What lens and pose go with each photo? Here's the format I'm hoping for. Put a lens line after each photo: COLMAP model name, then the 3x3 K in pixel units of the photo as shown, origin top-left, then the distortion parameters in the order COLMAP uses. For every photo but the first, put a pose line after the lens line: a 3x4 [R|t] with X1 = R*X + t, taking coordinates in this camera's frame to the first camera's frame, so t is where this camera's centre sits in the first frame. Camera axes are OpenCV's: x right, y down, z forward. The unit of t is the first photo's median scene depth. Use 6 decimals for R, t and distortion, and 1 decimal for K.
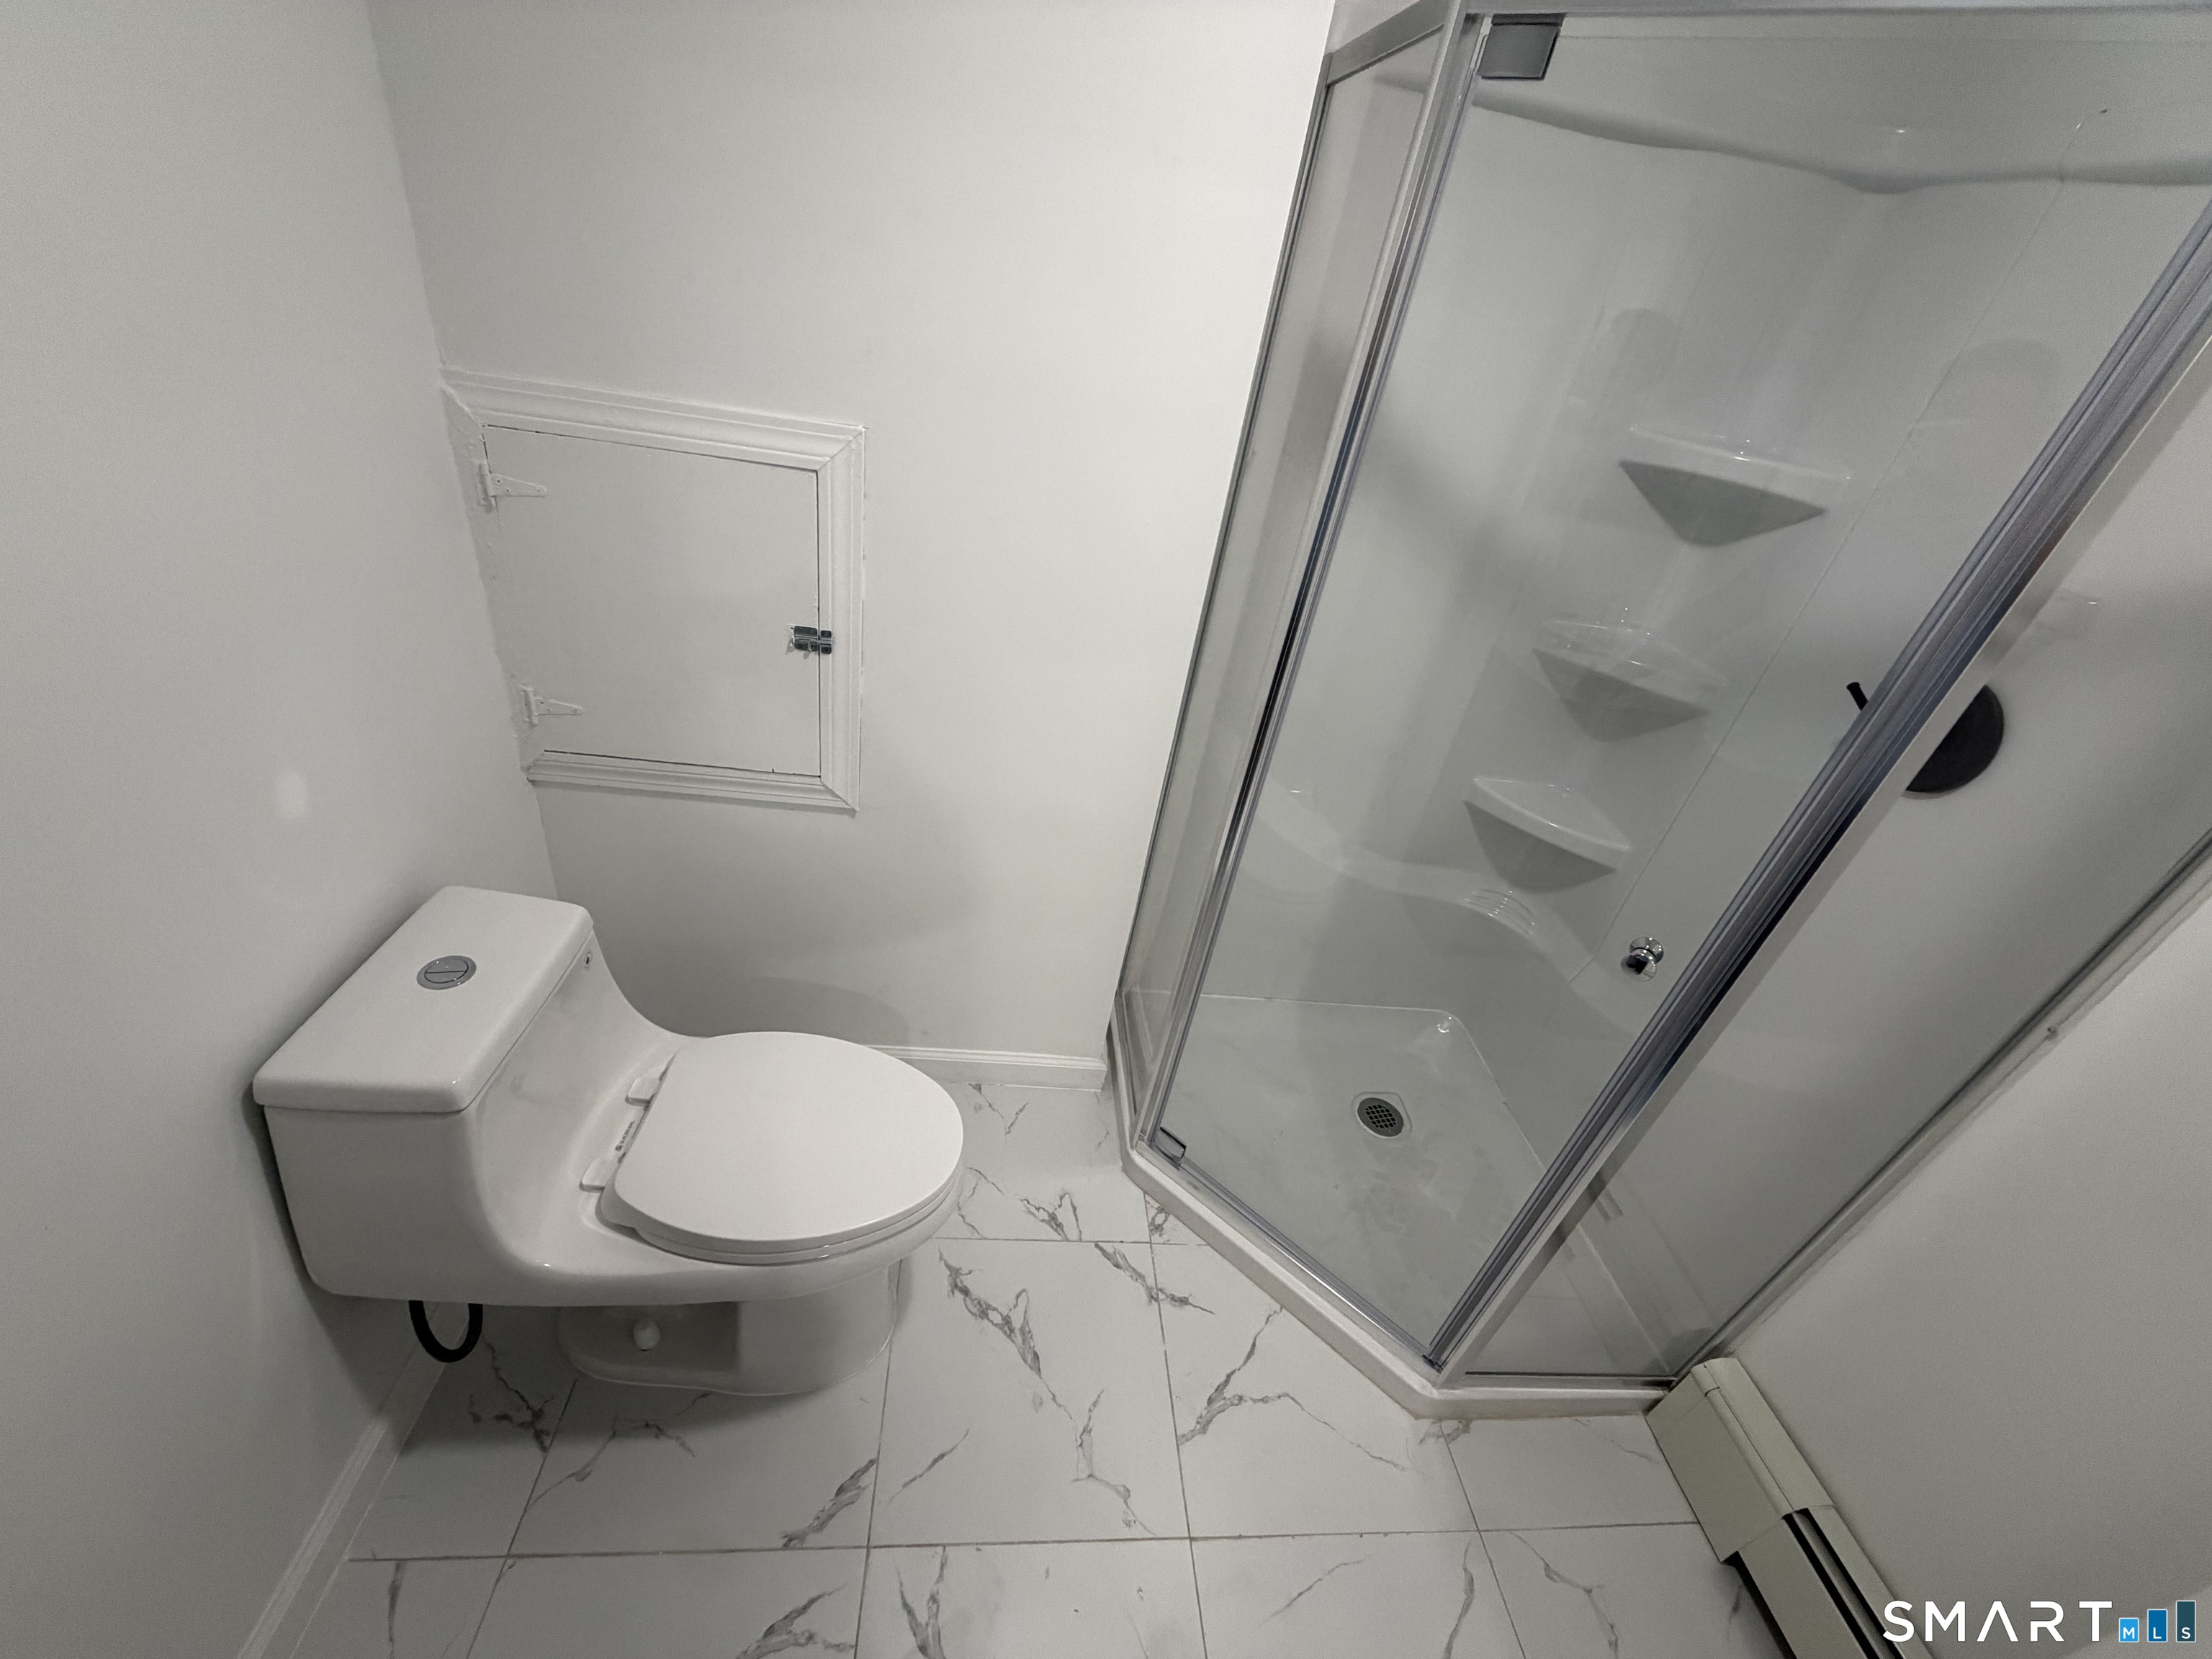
lens RADIAL K [[880.2, 0, 1100.9], [0, 880.2, 824.9], [0, 0, 1]] dist [-0.001840, 0.000209]
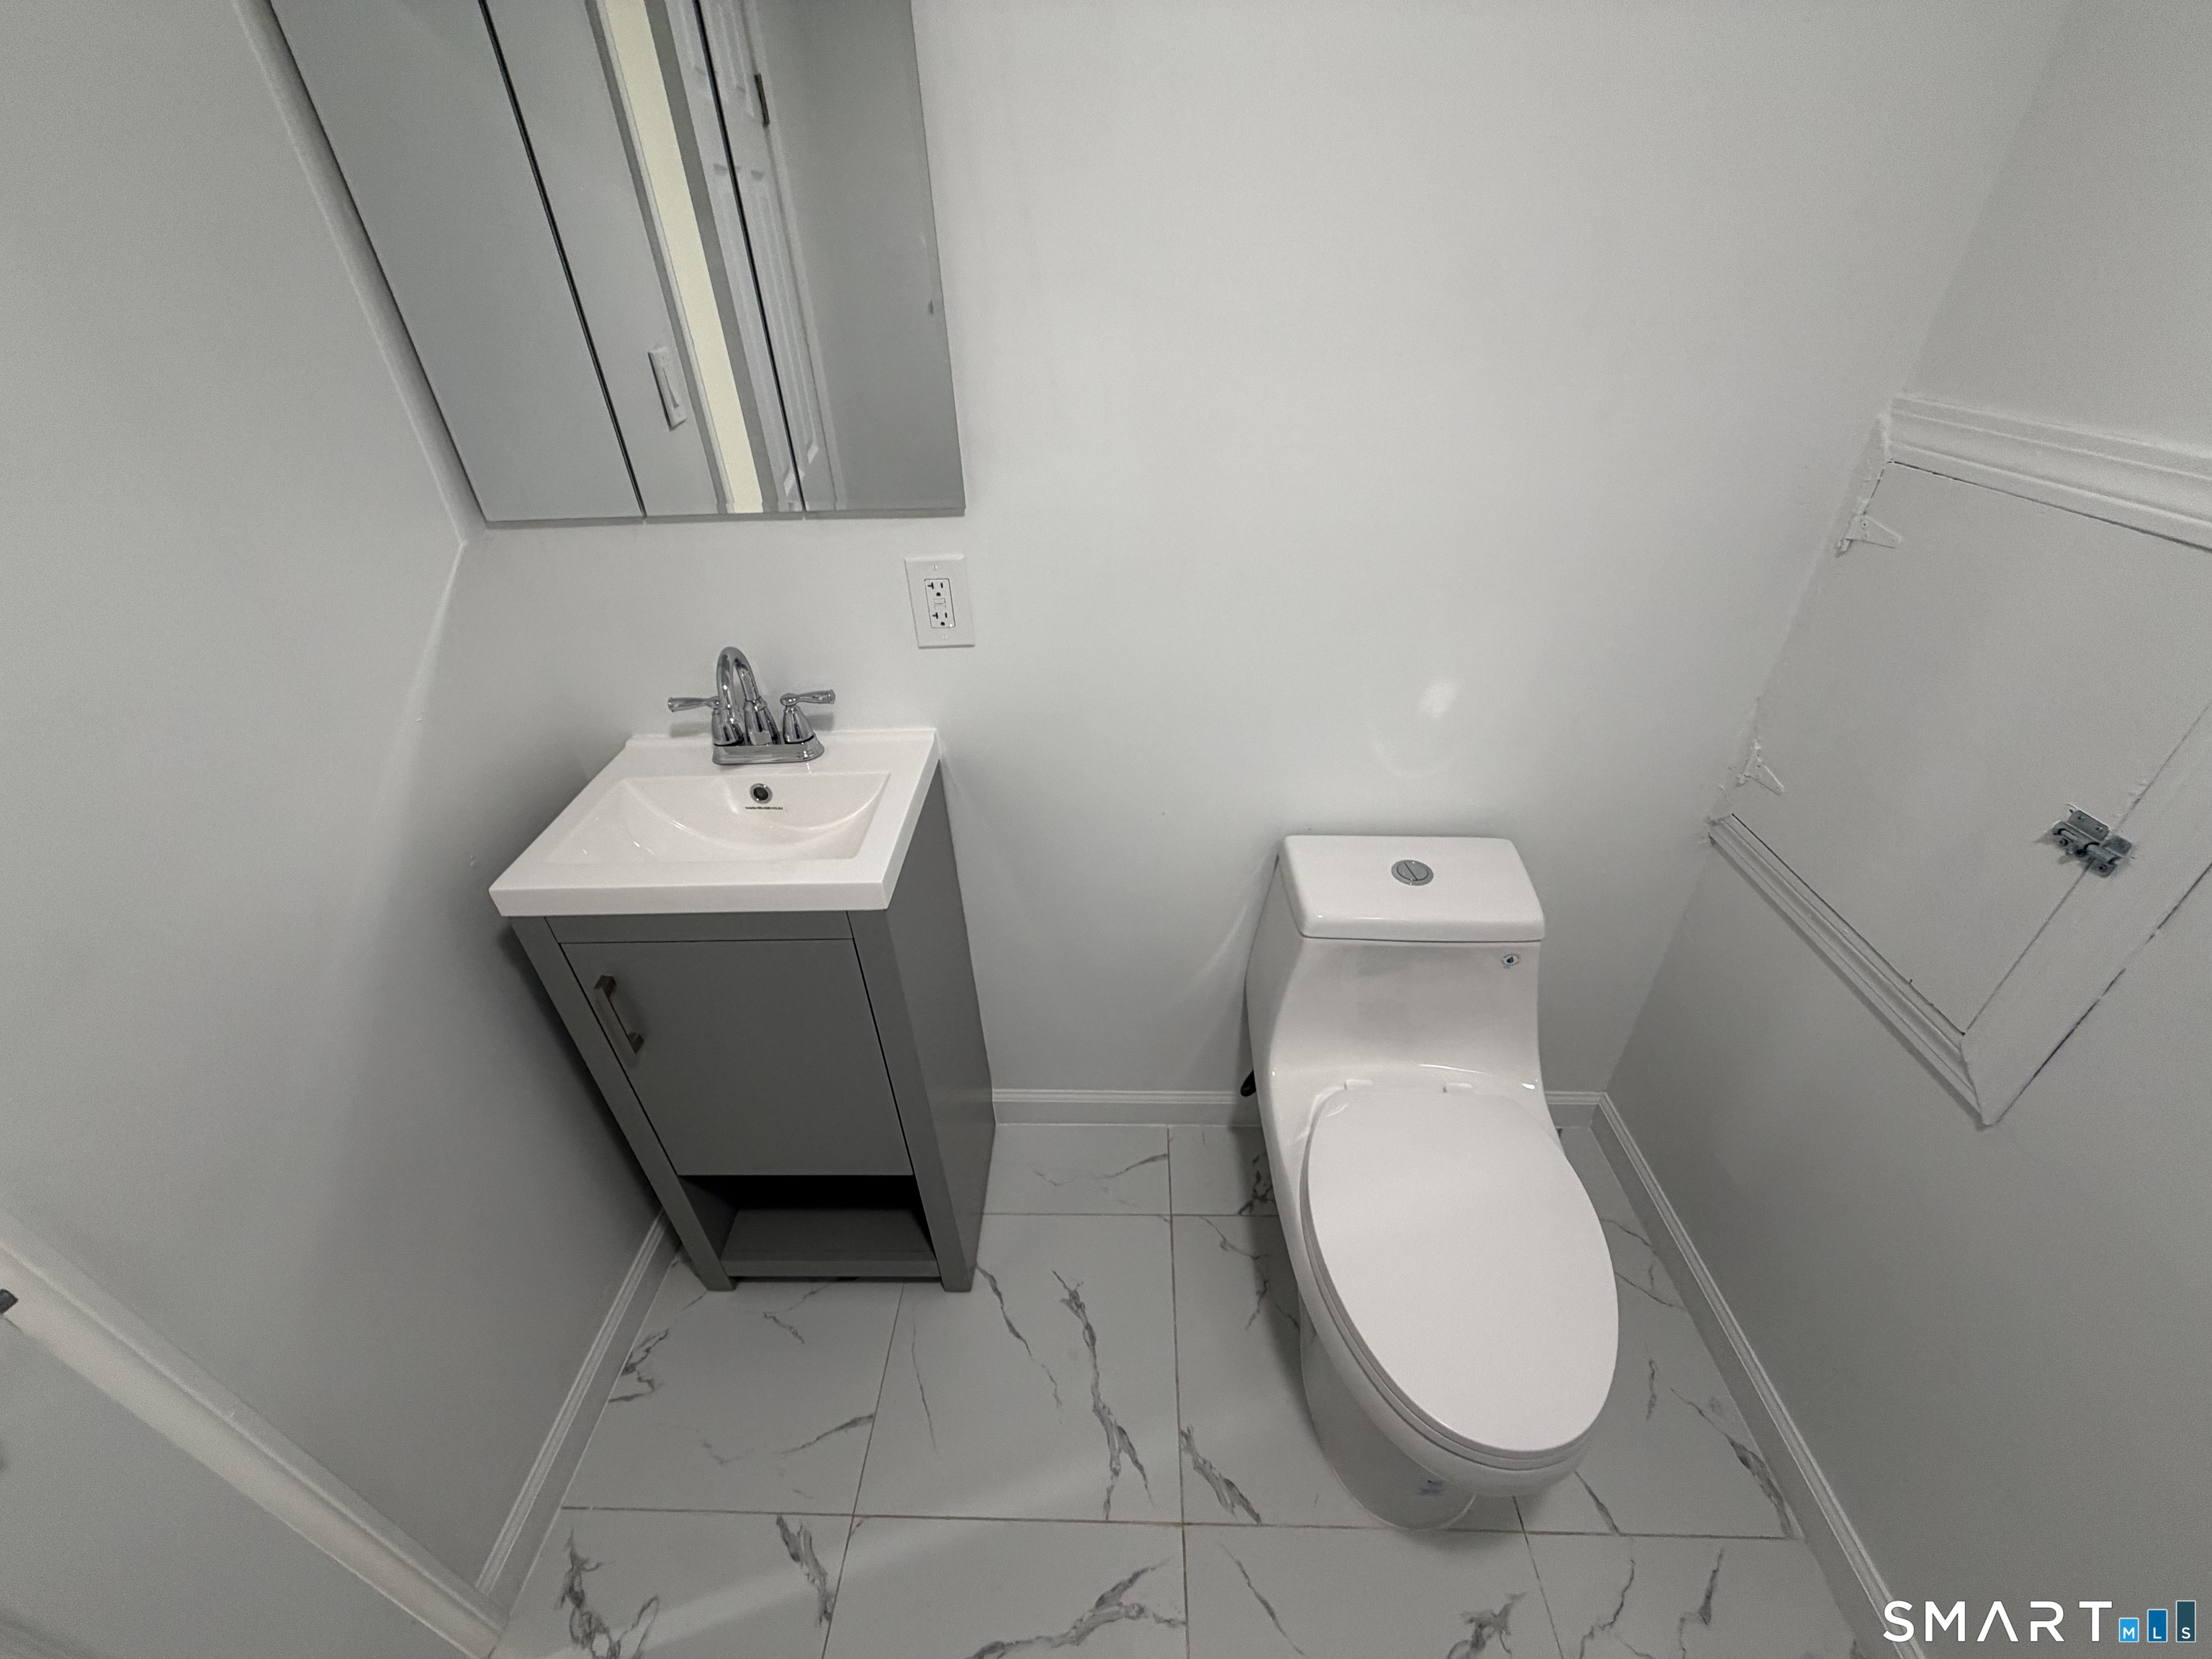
lens RADIAL K [[880.2, 0, 1106.3], [0, 880.2, 834.1], [0, 0, 1]] dist [-0.001840, 0.000209]
pose [[-0.106822, 0.423375, -0.899635, 0.278857], [-0.520768, 0.746952, 0.413357, -0.113899], [0.846989, 0.512656, 0.140689, 0.350777]]
